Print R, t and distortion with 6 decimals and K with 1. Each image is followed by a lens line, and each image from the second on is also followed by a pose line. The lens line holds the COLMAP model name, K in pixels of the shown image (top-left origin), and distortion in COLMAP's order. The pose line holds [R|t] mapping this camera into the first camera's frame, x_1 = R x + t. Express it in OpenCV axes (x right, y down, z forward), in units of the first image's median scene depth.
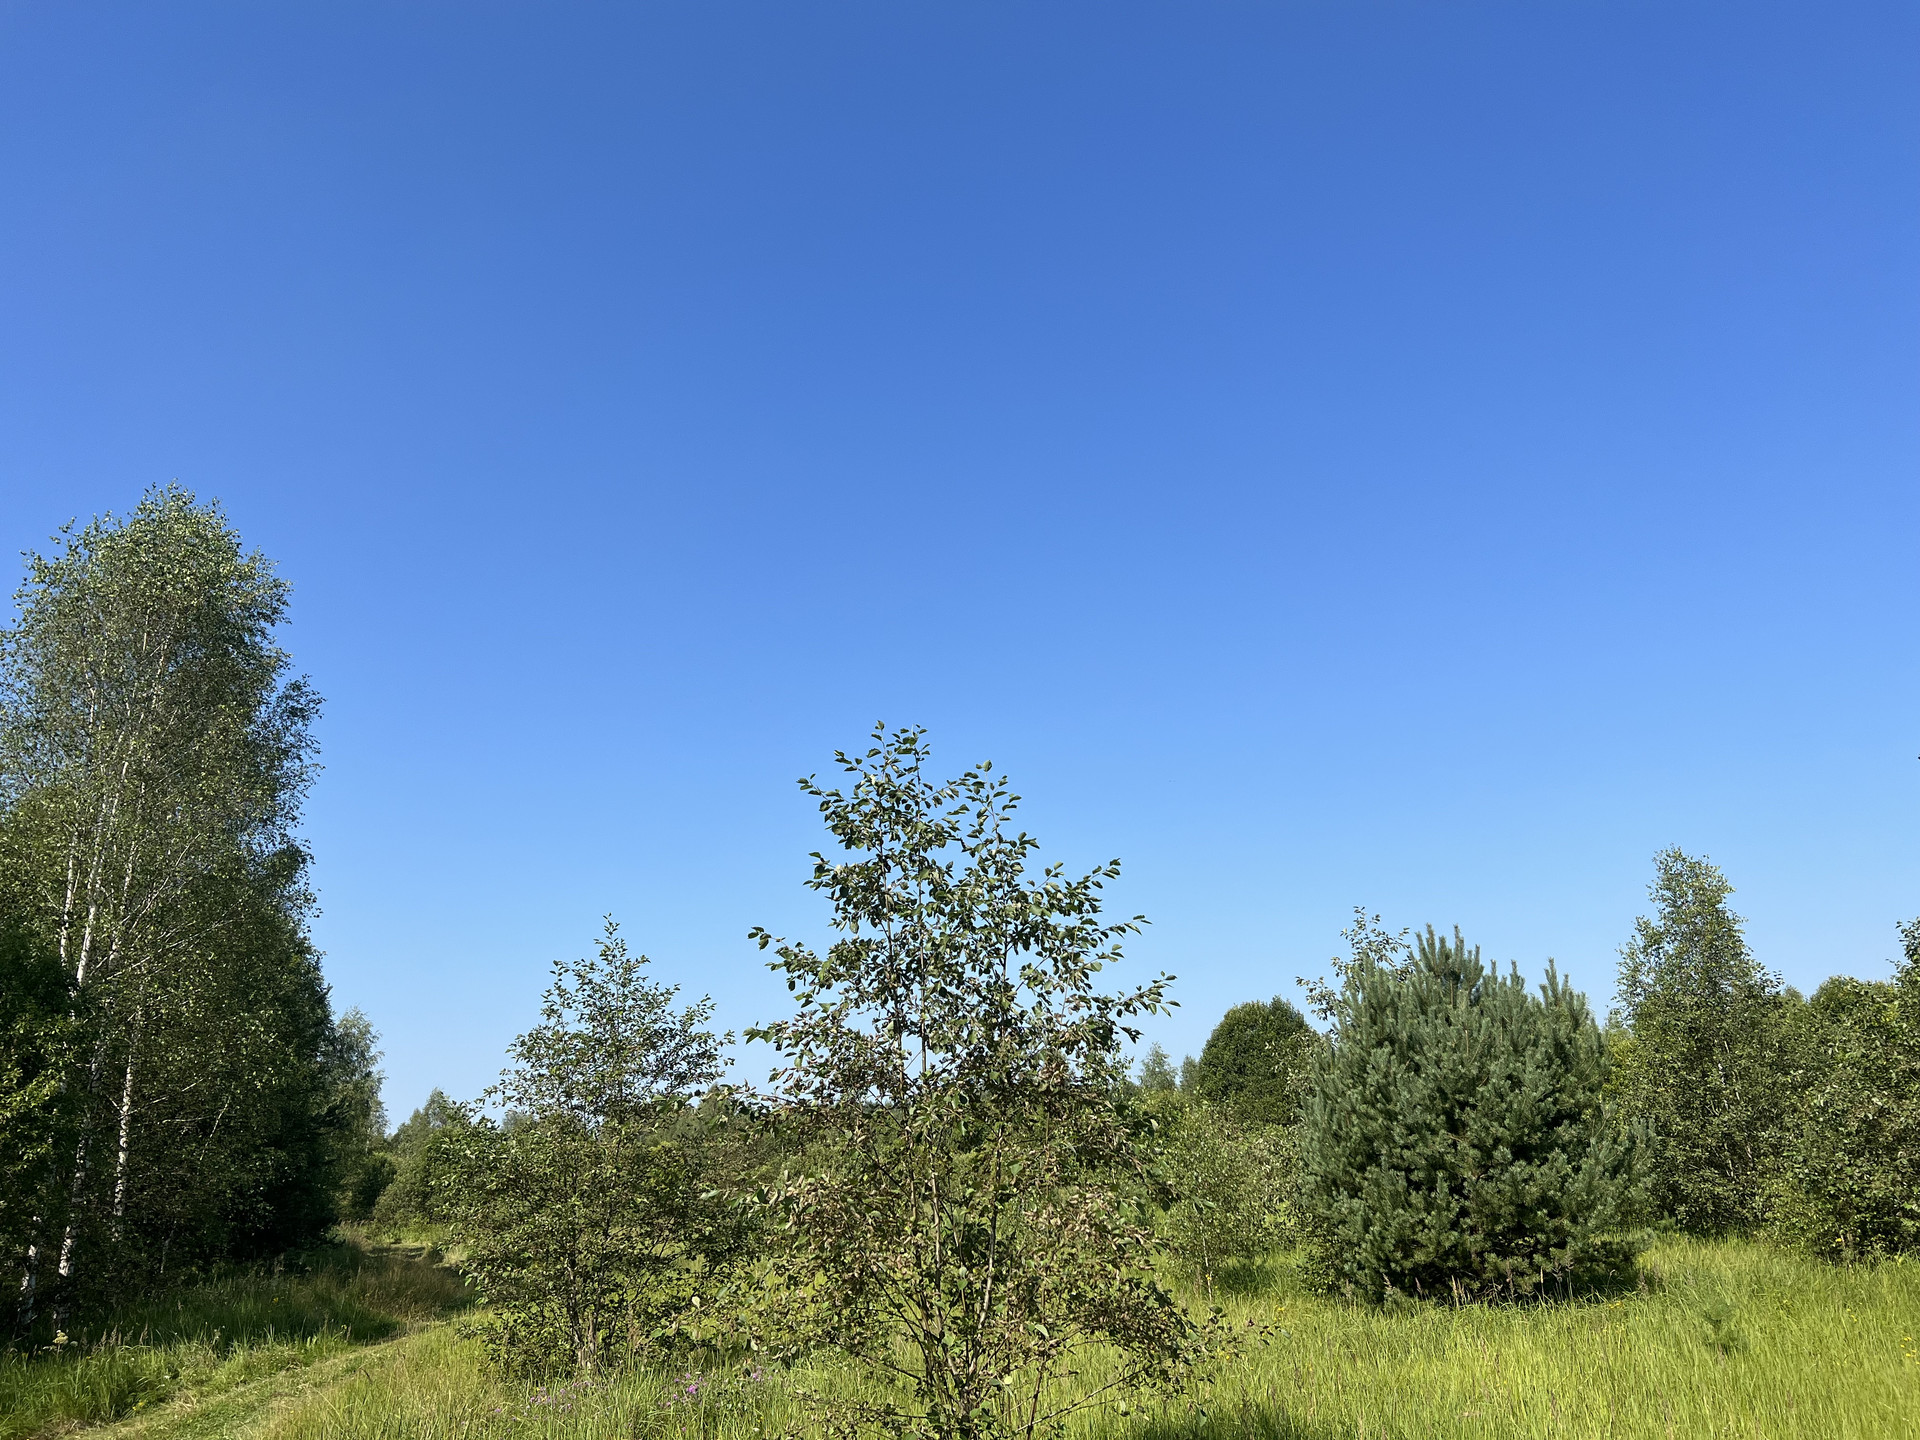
lens RADIAL K [[1462.1, 0, 962.4], [0, 1462.1, 752.1], [0, 0, 1]] dist [0.046905, -0.054390]
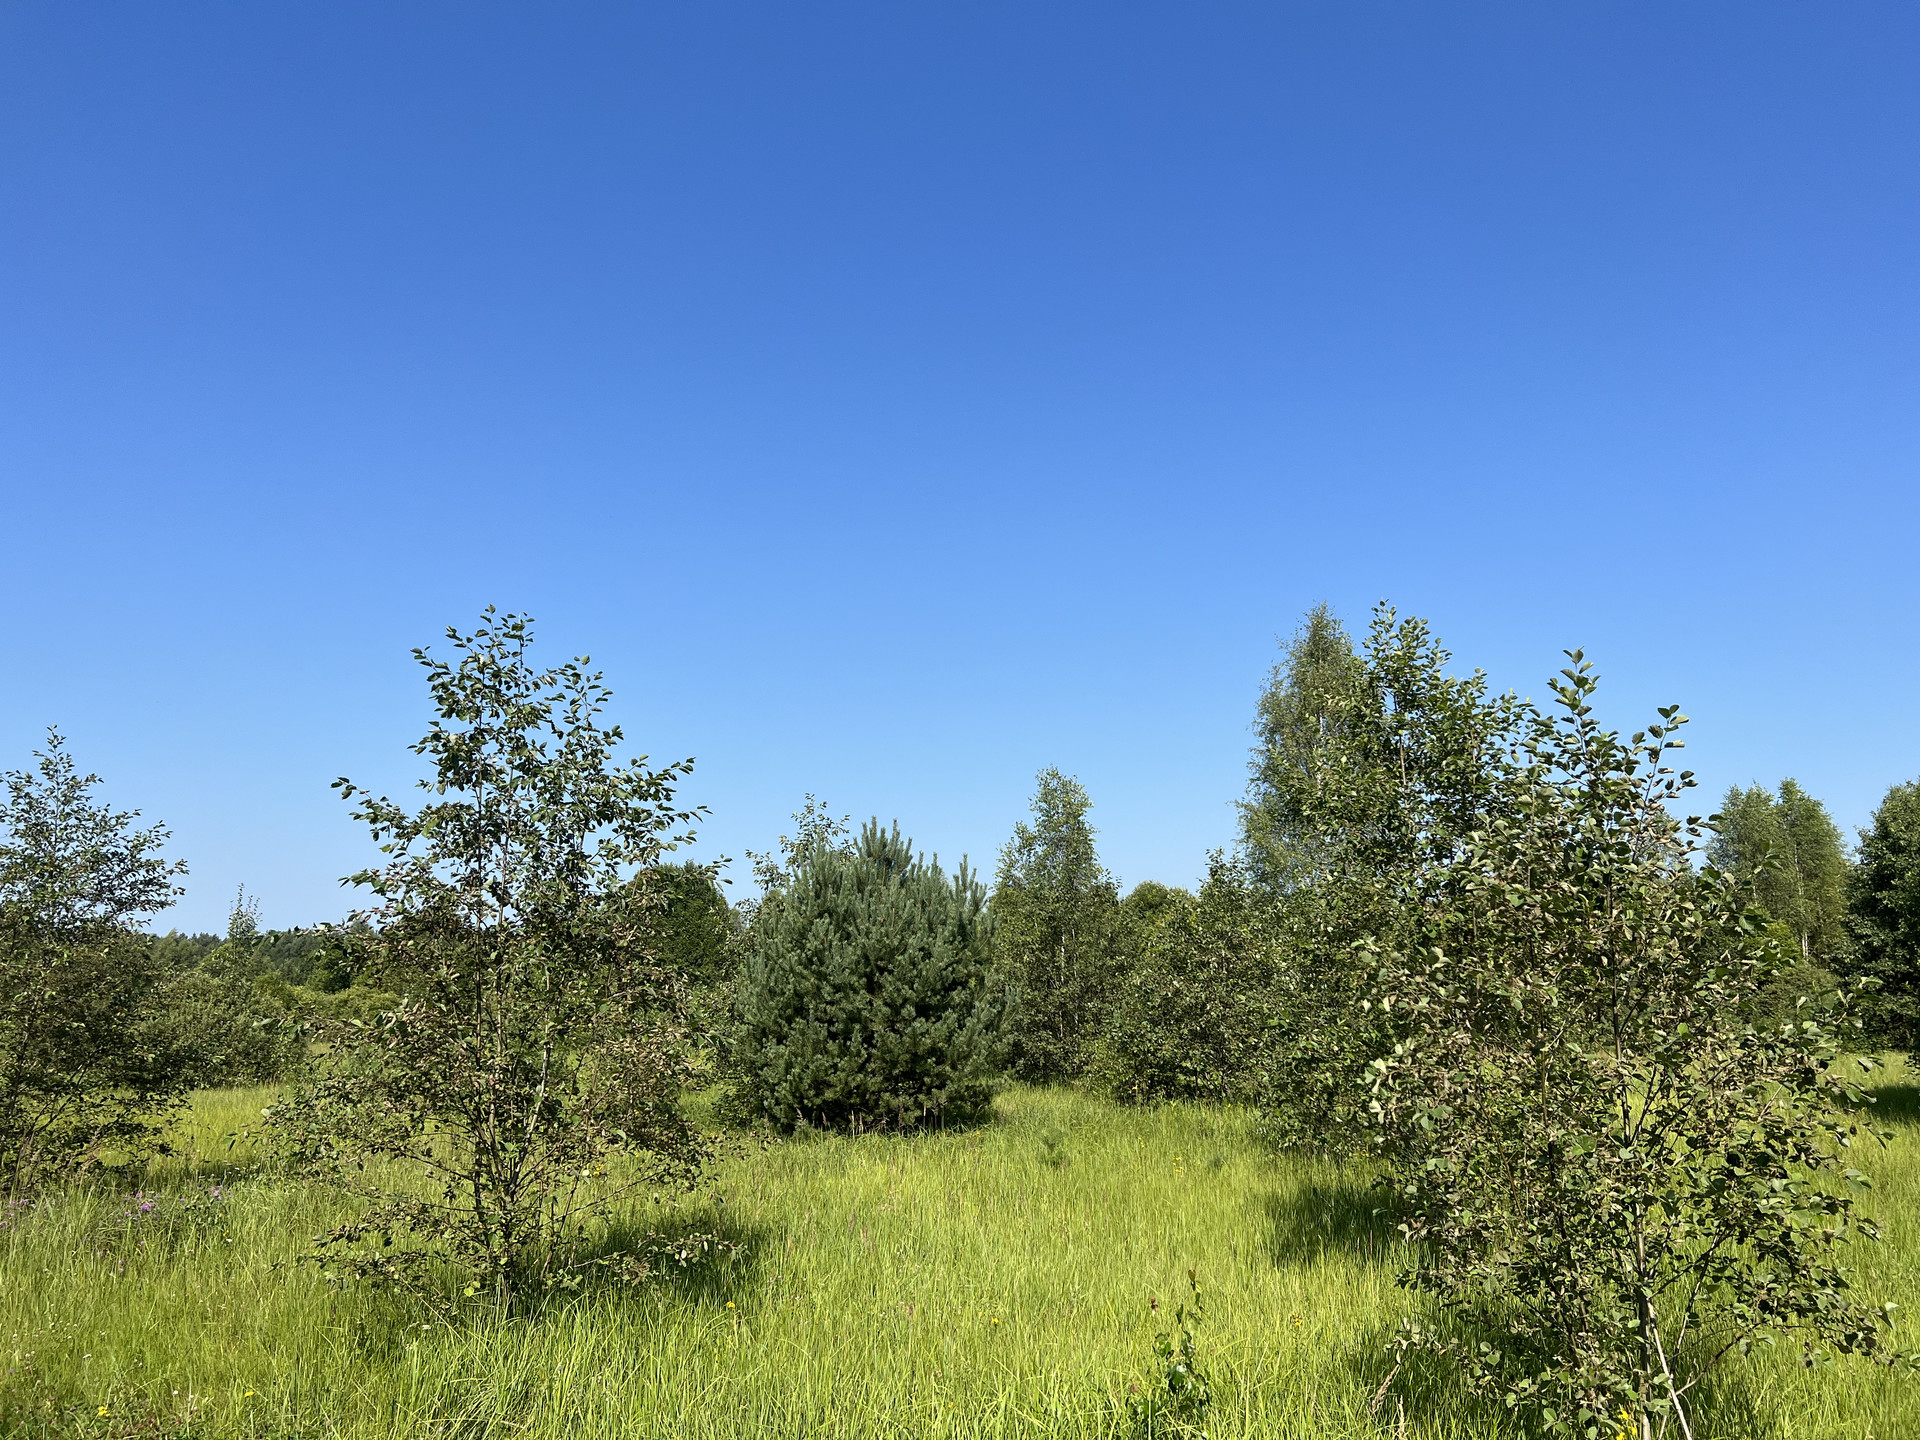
lens RADIAL K [[1429.8, 0, 978.6], [0, 1429.8, 723.2], [0, 0, 1]] dist [0.082846, -0.091661]
pose [[0.910890, 0.121447, 0.394373, -0.070632], [-0.149745, 0.987847, 0.041661, -0.017708], [-0.384520, -0.097004, 0.918006, -0.075871]]
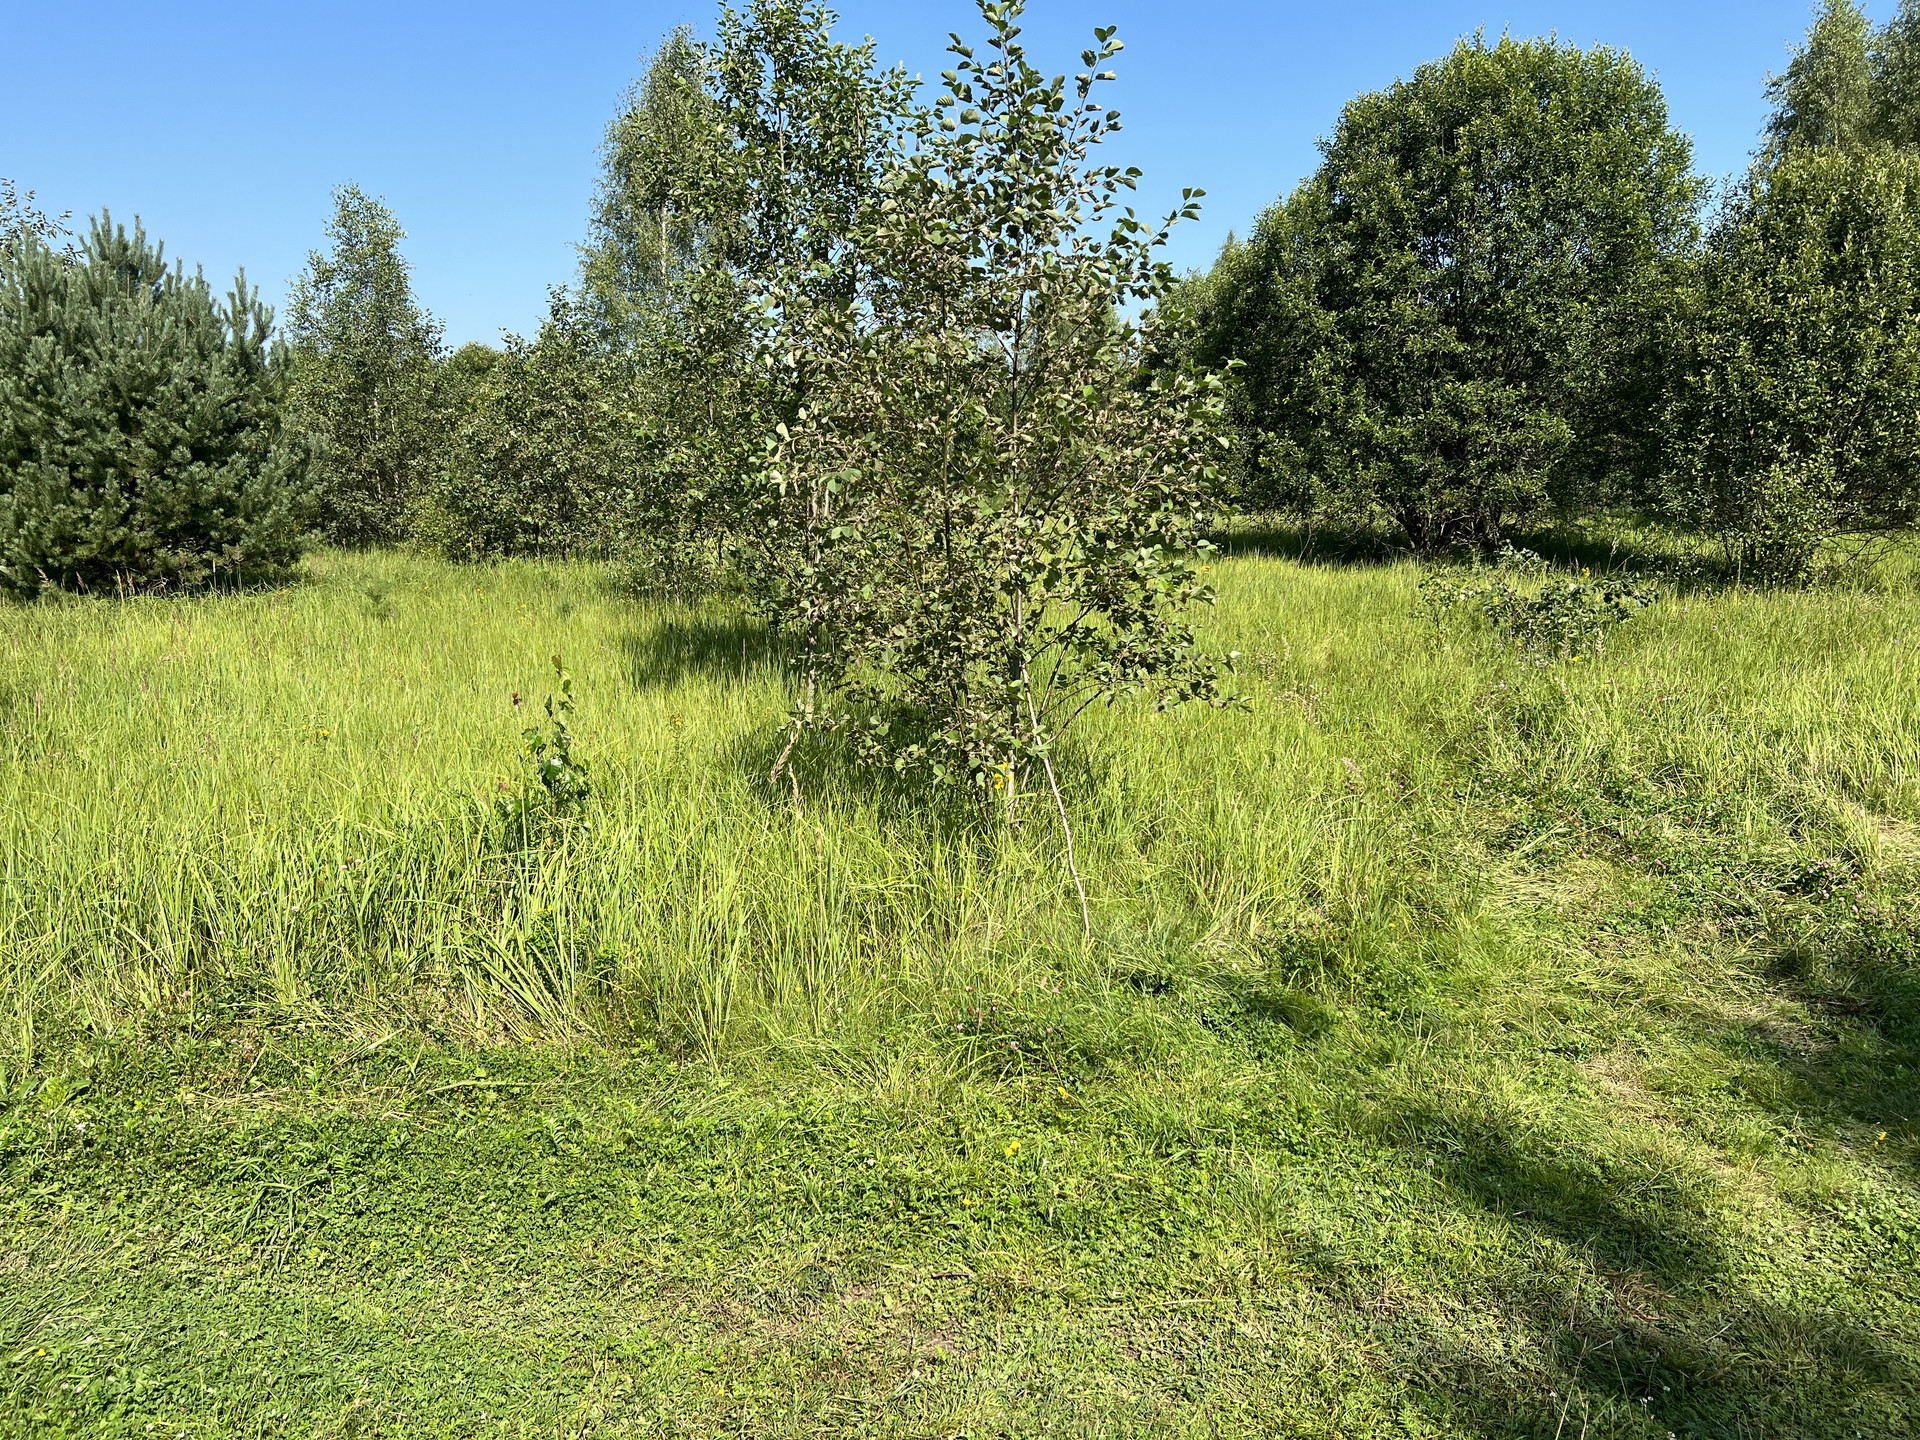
lens RADIAL K [[1424.8, 0, 960.0], [0, 1424.8, 720.0], [0, 0, 1]] dist [0.052946, -0.040207]
pose [[0.652079, -0.080322, 0.753884, -0.043651], [-0.233327, 0.924848, 0.300356, 0.019119], [-0.721353, -0.371758, 0.584333, -0.029303]]
